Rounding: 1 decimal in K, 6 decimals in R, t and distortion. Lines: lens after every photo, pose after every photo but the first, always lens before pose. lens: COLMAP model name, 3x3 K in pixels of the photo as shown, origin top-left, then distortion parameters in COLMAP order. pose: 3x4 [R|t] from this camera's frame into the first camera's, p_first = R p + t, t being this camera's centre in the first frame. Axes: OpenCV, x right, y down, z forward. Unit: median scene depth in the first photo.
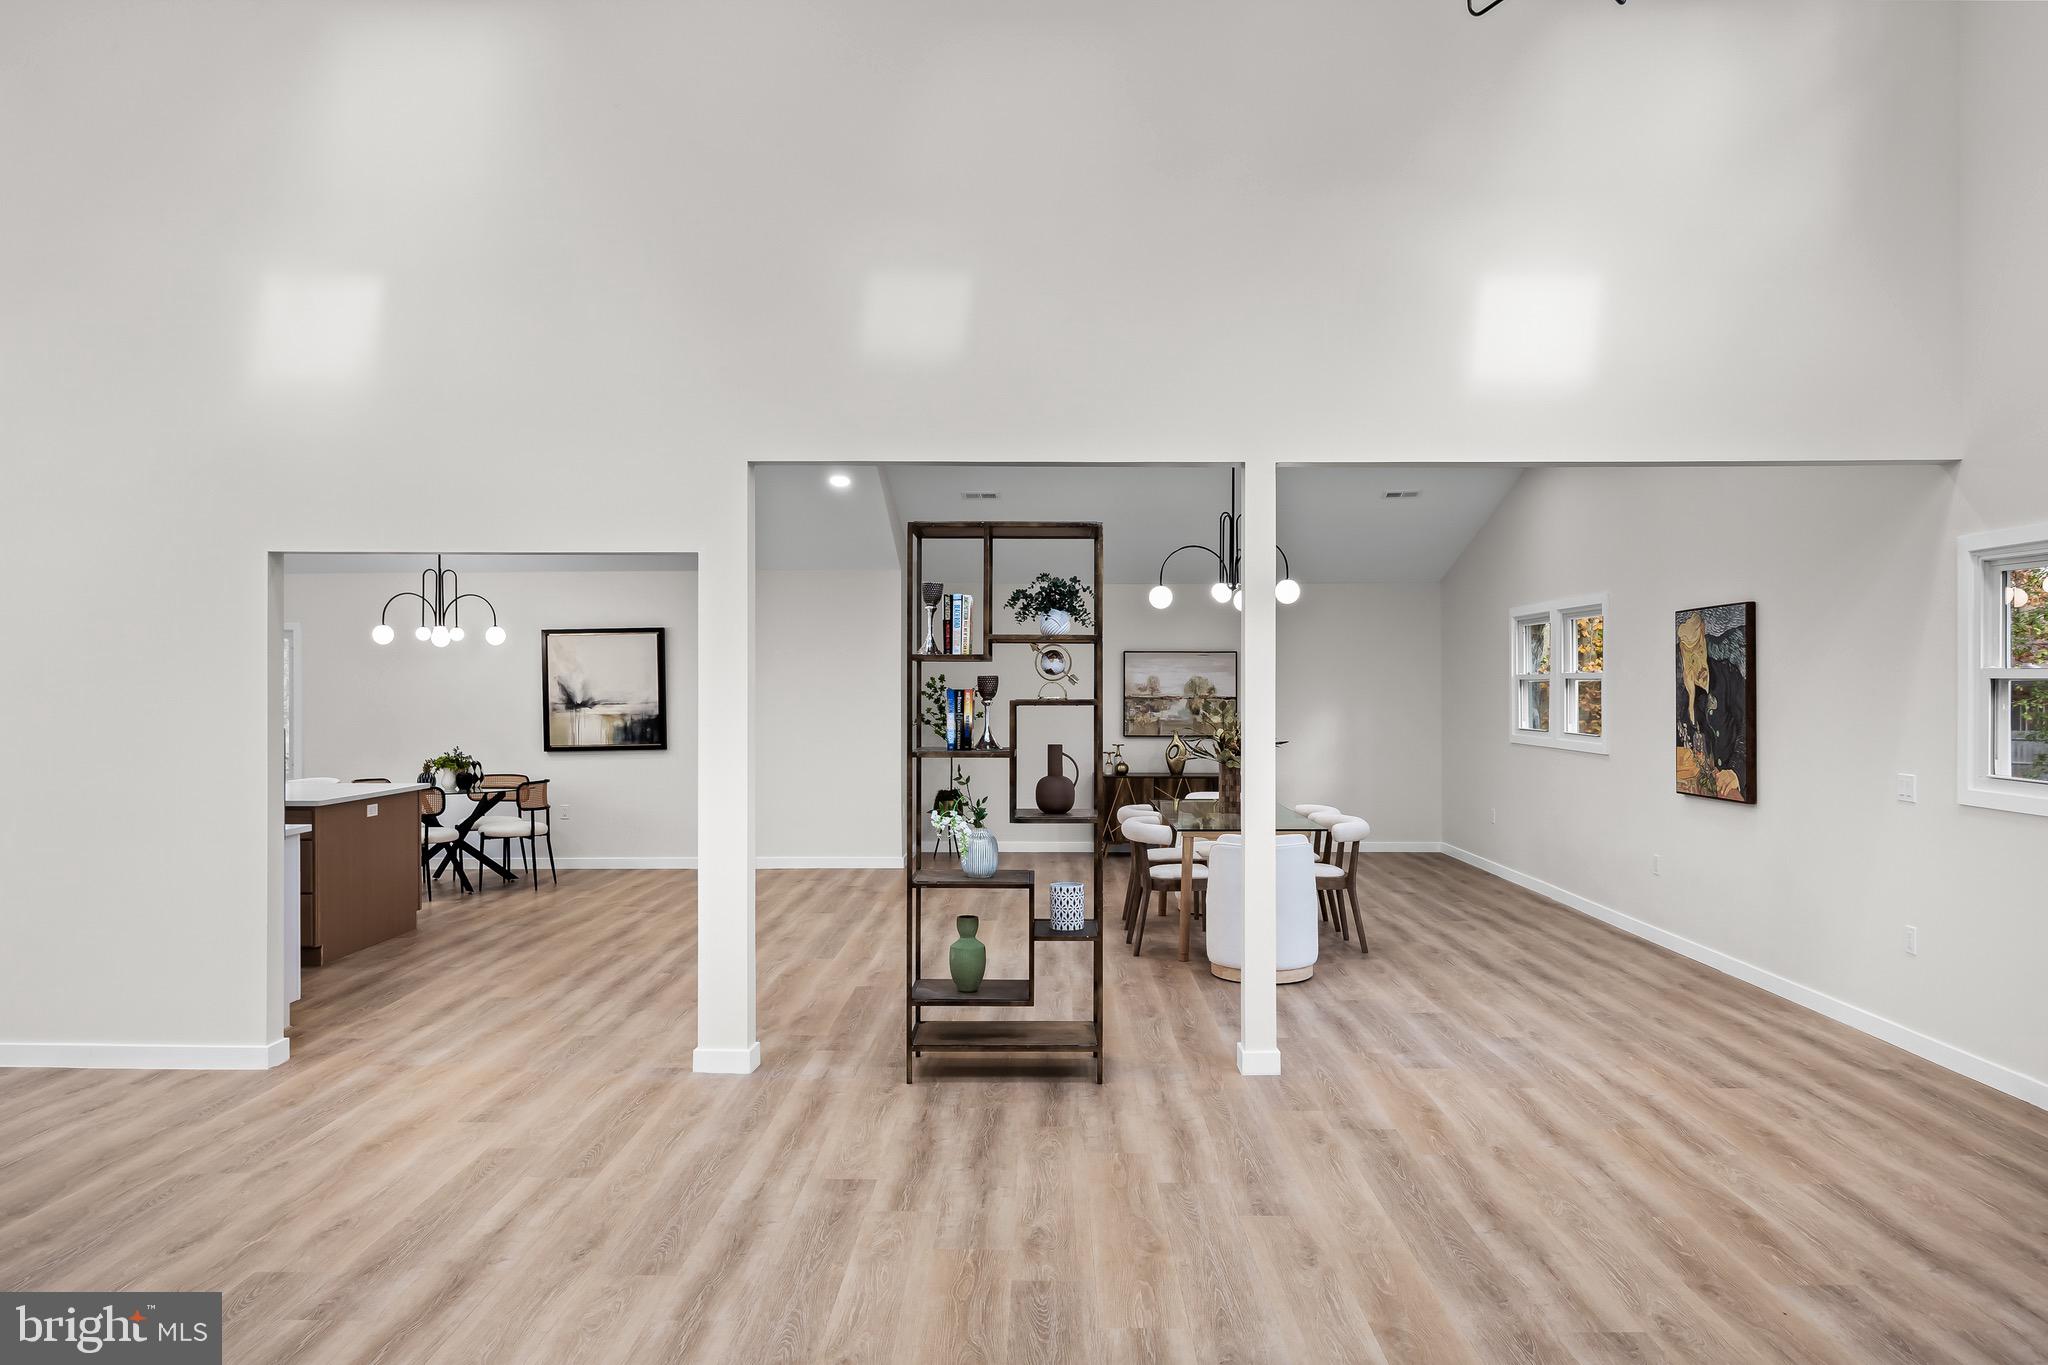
lens RADIAL K [[1328.3, 0, 1037.4], [0, 1328.3, 722.5], [0, 0, 1]] dist [-0.004414, -0.002641]
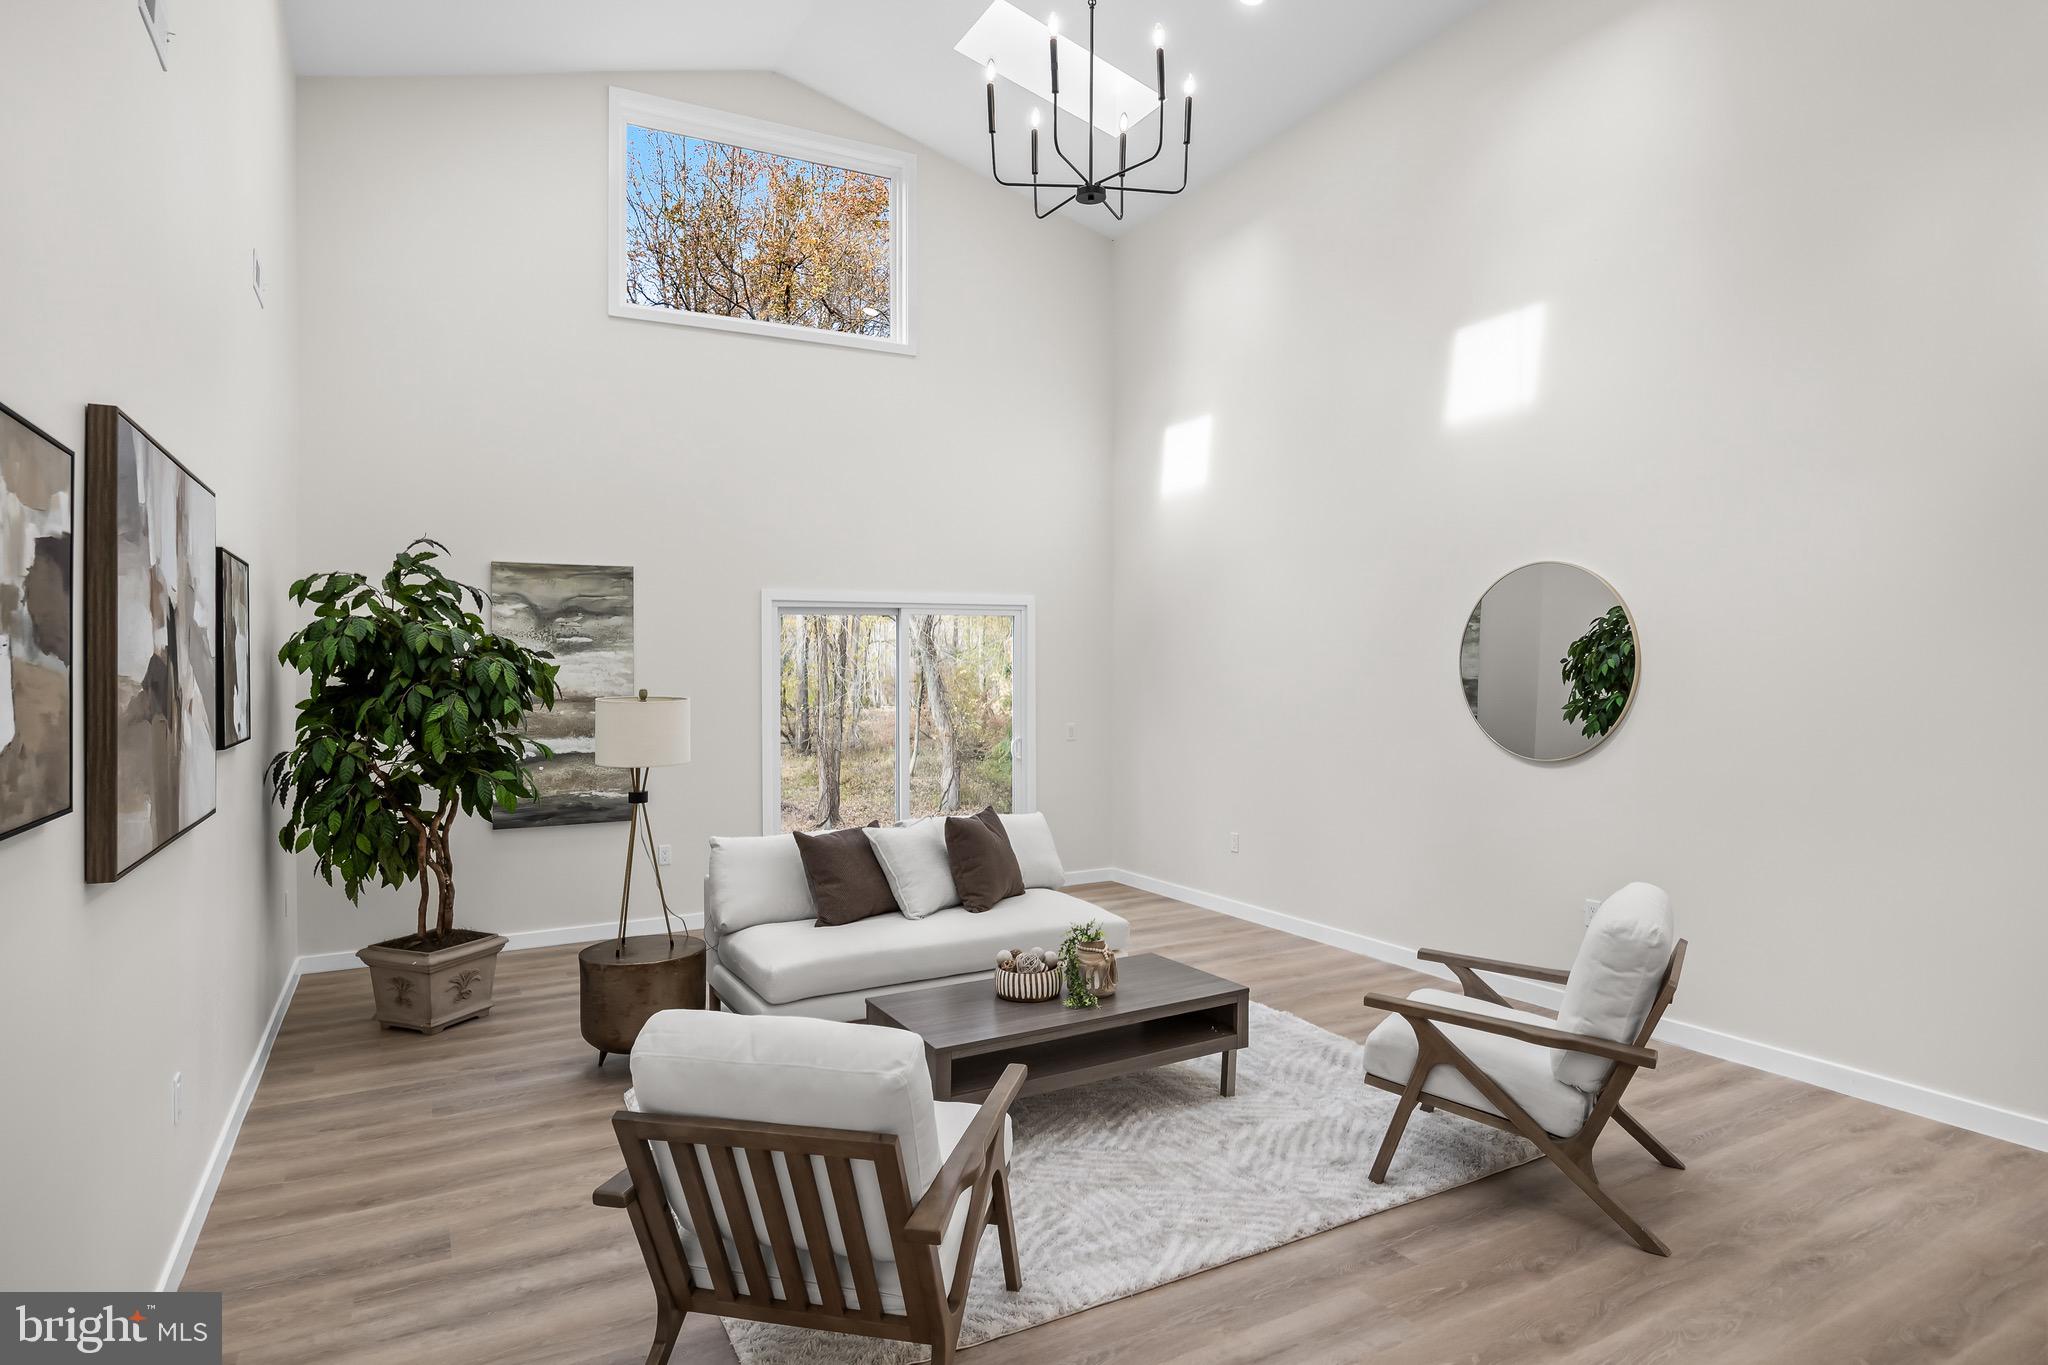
lens RADIAL K [[1128.5, 0, 1039.8], [0, 1128.5, 690.5], [0, 0, 1]] dist [-0.008676, 0.003129]
pose [[0.489125, 0.006545, -0.872189, -0.241586], [-0.009514, 0.999952, 0.002168, -0.005985], [0.872162, 0.007238, 0.489164, 0.112928]]
